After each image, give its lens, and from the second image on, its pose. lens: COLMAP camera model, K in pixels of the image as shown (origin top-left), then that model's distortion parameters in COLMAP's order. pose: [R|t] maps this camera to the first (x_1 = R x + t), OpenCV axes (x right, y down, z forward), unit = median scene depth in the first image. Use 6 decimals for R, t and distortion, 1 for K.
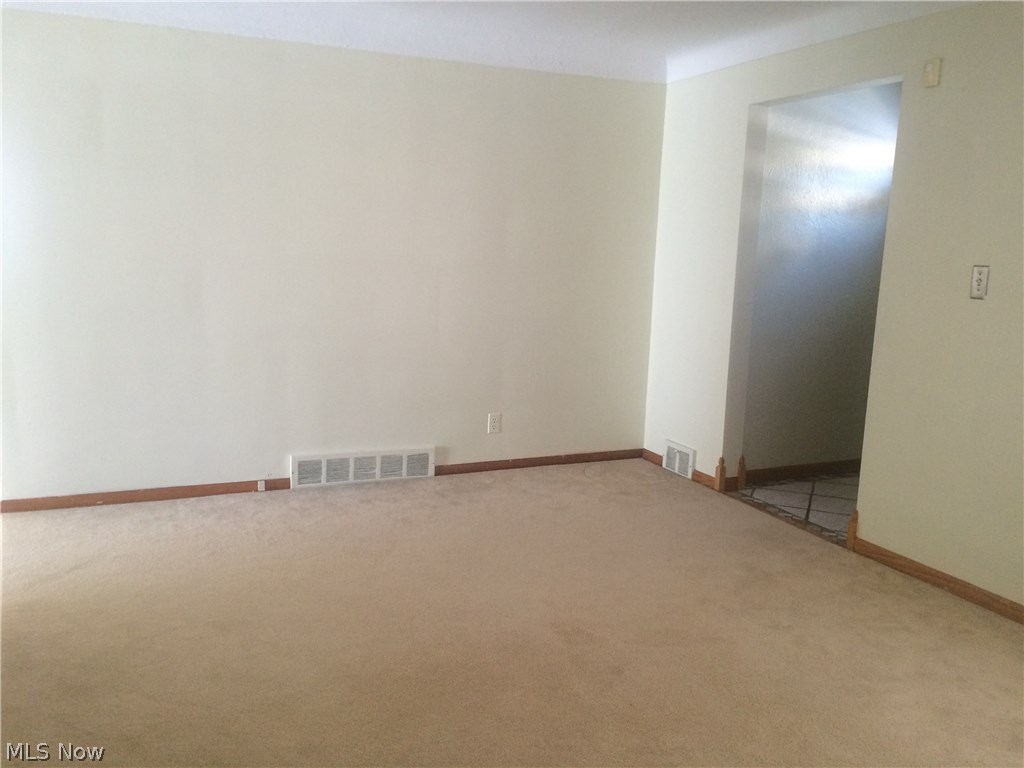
lens RADIAL K [[863.3, 0, 512.5], [0, 863.3, 383.2], [0, 0, 1]] dist [0.070837, -0.083620]
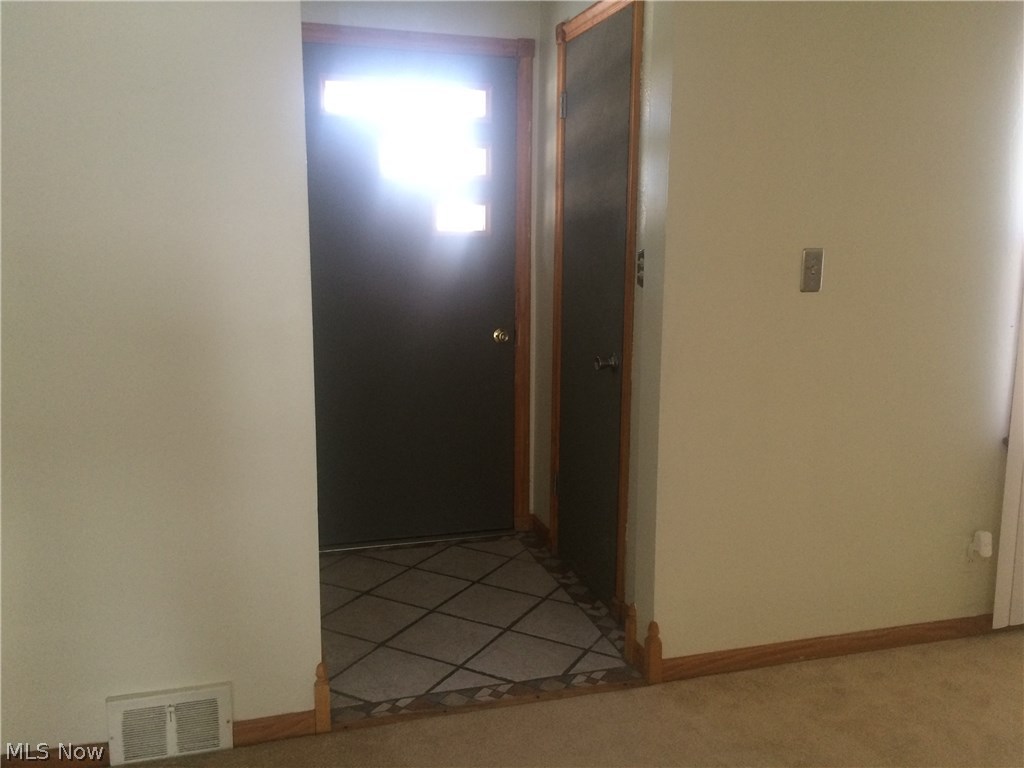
lens RADIAL K [[863.3, 0, 514.5], [0, 863.3, 385.6], [0, 0, 1]] dist [0.070837, -0.083620]
pose [[0.130373, -0.196414, 0.971815, -0.124729], [0.155674, 0.972078, 0.175583, -0.089558], [-0.979167, 0.128395, 0.157309, 0.536583]]
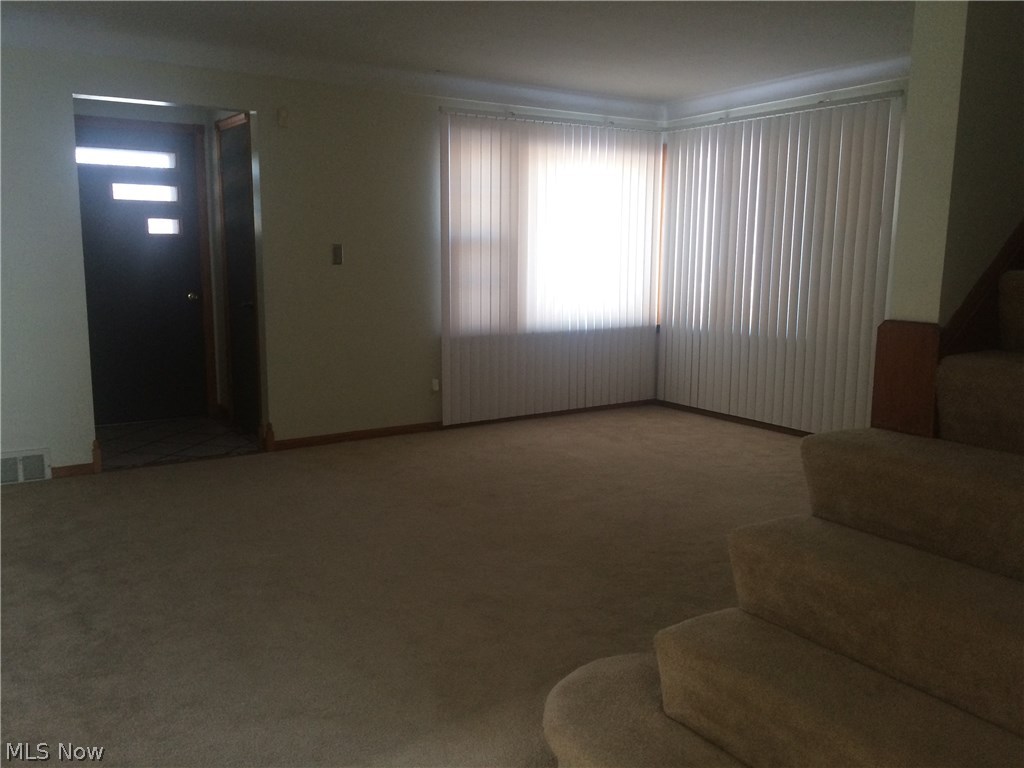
lens RADIAL K [[863.3, 0, 512.4], [0, 863.3, 378.8], [0, 0, 1]] dist [0.070837, -0.083620]
pose [[-0.164020, -0.185253, 0.968906, -0.547012], [0.140847, 0.967747, 0.208875, -0.085972], [-0.976350, 0.170727, -0.132637, 0.435571]]
